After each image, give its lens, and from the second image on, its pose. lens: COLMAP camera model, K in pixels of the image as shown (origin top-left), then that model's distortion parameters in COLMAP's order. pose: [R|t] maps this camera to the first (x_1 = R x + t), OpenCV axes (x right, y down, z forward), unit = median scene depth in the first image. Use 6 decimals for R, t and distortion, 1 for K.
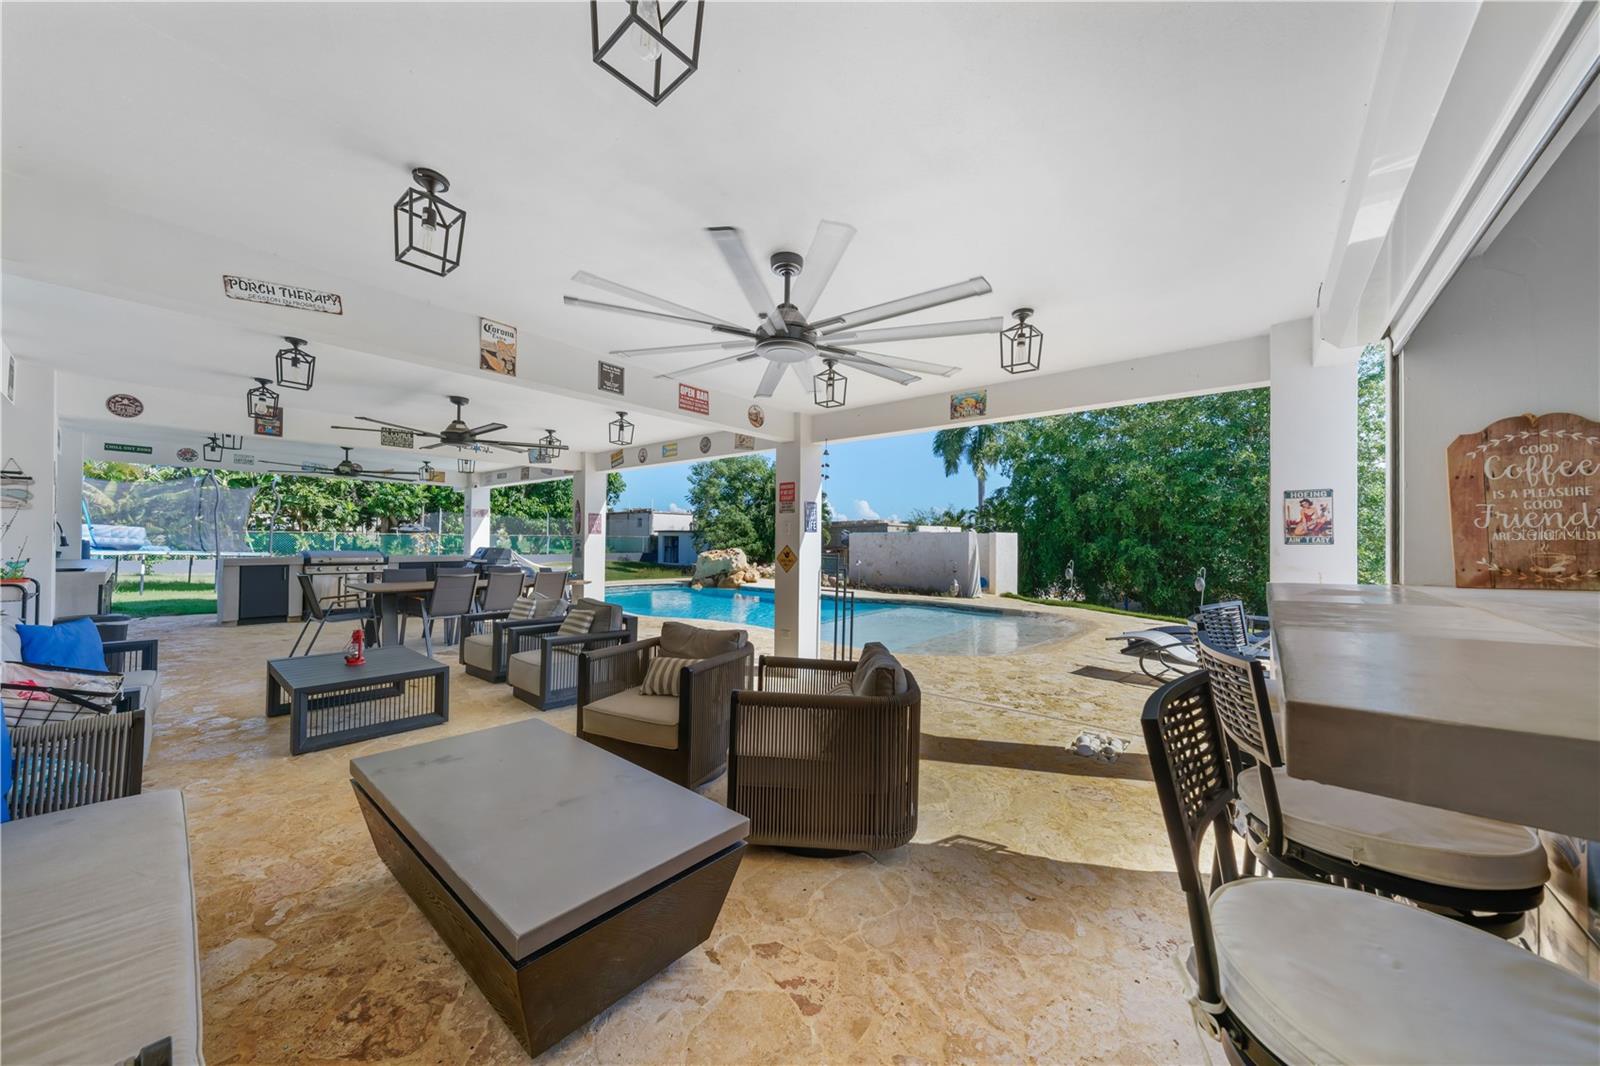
lens RADIAL K [[560.7, 0, 791.2], [0, 560.7, 529.1], [0, 0, 1]] dist [0.000564, 0.000131]
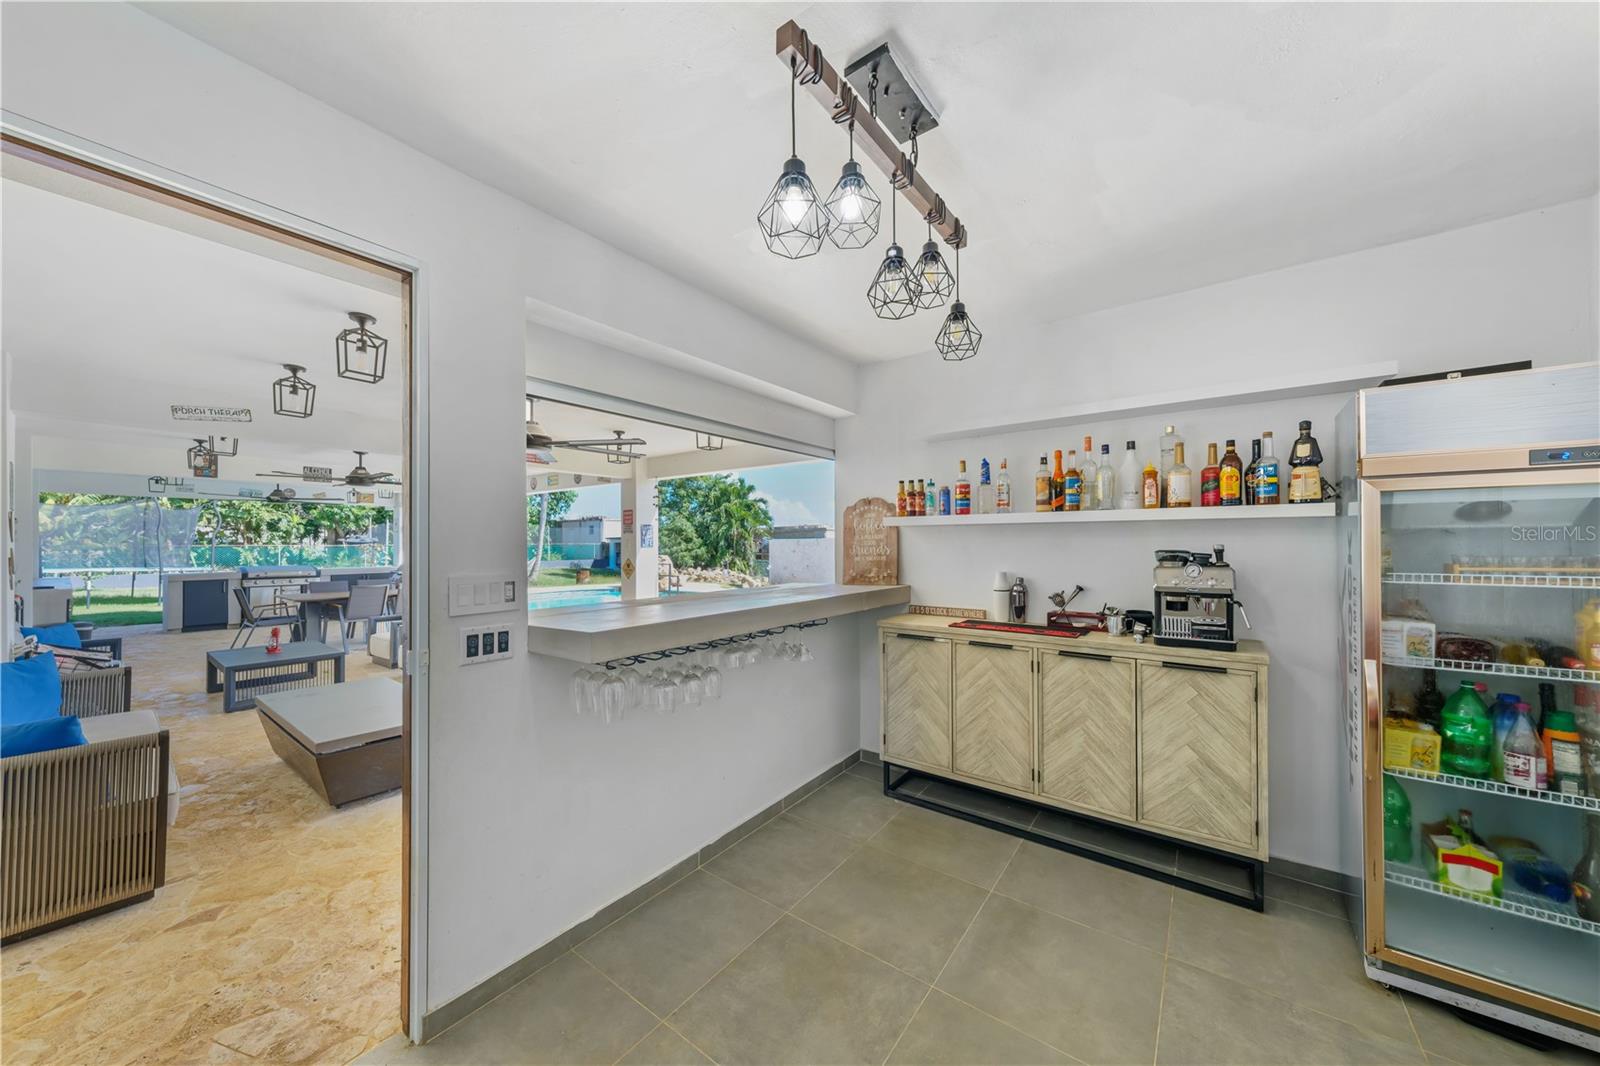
lens RADIAL K [[563.8, 0, 800.0], [0, 563.8, 533.0], [0, 0, 1]] dist [0.000198, 0.000015]
pose [[0.998357, -0.013720, 0.055625, 0.205873], [0.013512, 0.999900, 0.004113, -0.019195], [-0.055676, -0.003355, 0.998443, -0.212630]]
